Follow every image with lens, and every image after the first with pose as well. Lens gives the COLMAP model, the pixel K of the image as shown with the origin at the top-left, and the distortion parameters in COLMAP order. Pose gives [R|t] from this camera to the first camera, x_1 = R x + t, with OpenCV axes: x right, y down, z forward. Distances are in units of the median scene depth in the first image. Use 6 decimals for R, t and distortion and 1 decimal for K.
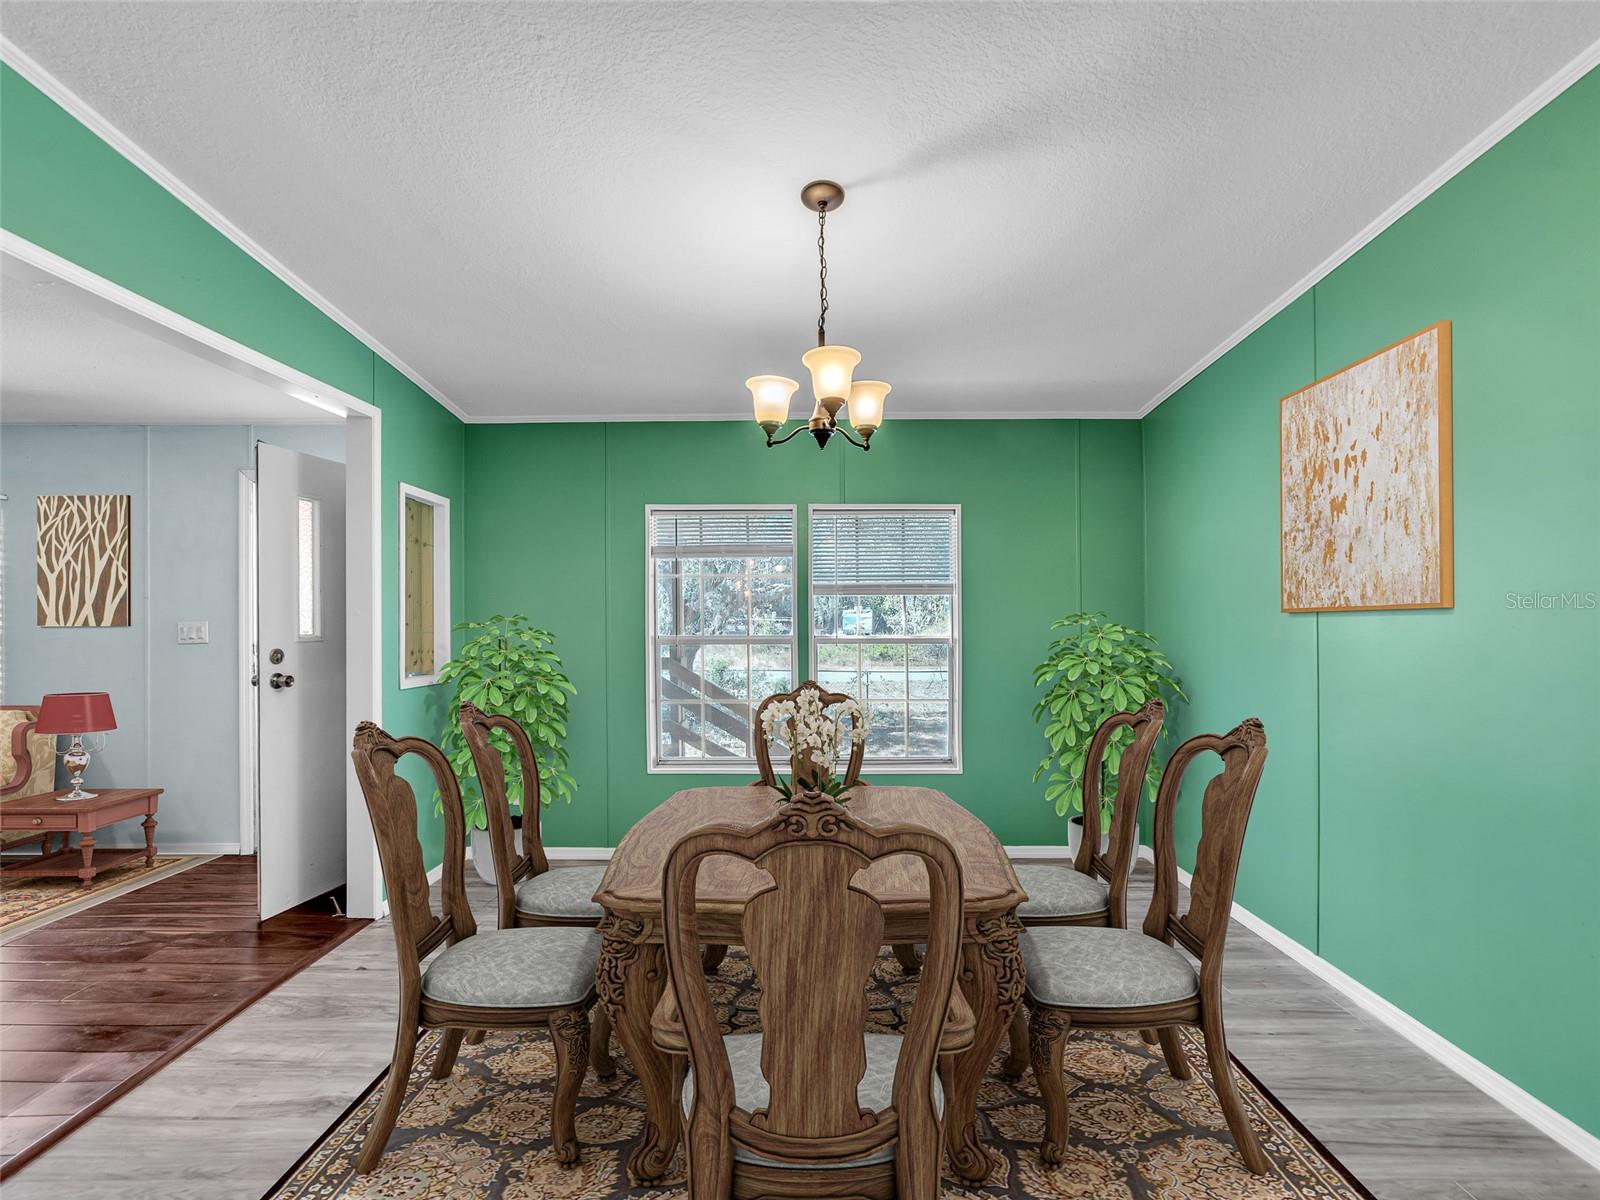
lens RADIAL K [[741.7, 0, 800.0], [0, 741.7, 600.0], [0, 0, 1]] dist [0.003617, 0.001193]
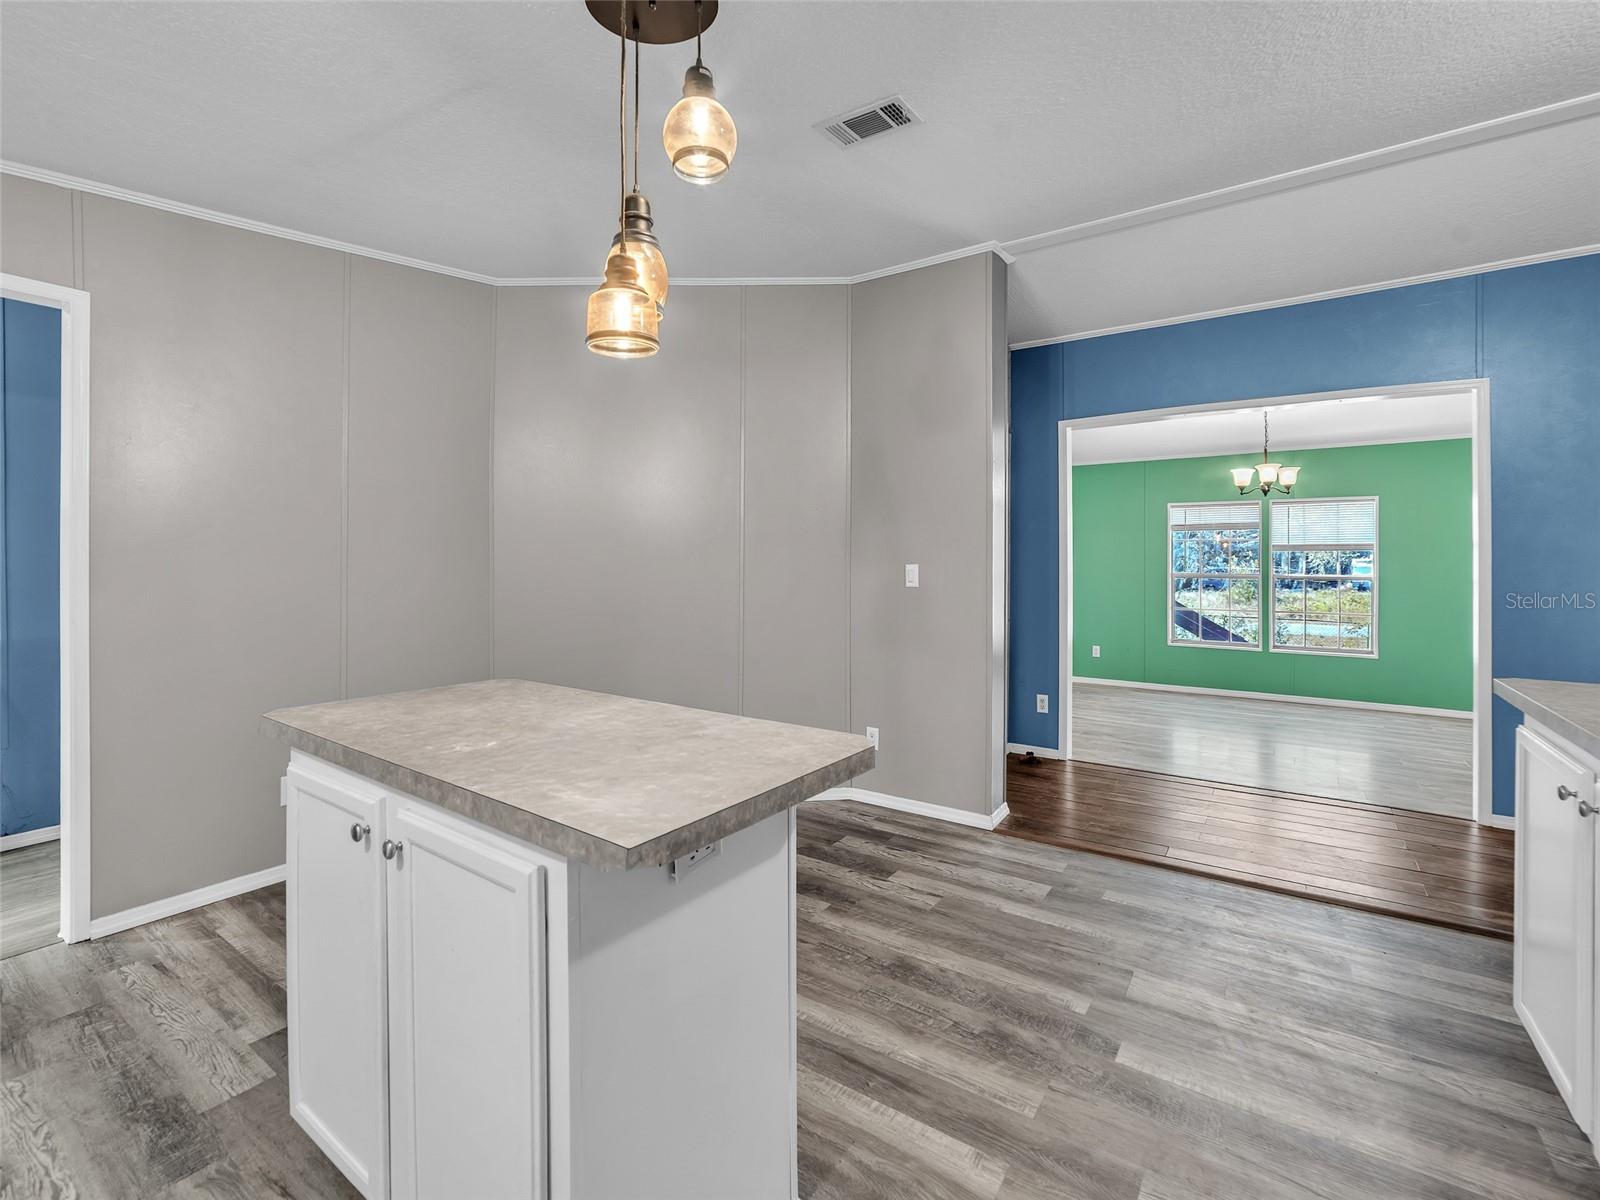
lens RADIAL K [[710.7, 0, 799.4], [0, 710.7, 563.8], [0, 0, 1]] dist [-0.003818, -0.000401]
pose [[0.819364, 0.005988, -0.573242, 0.063809], [0.006322, 0.999790, 0.019479, -0.014980], [0.573238, -0.019584, 0.819155, -1.065384]]
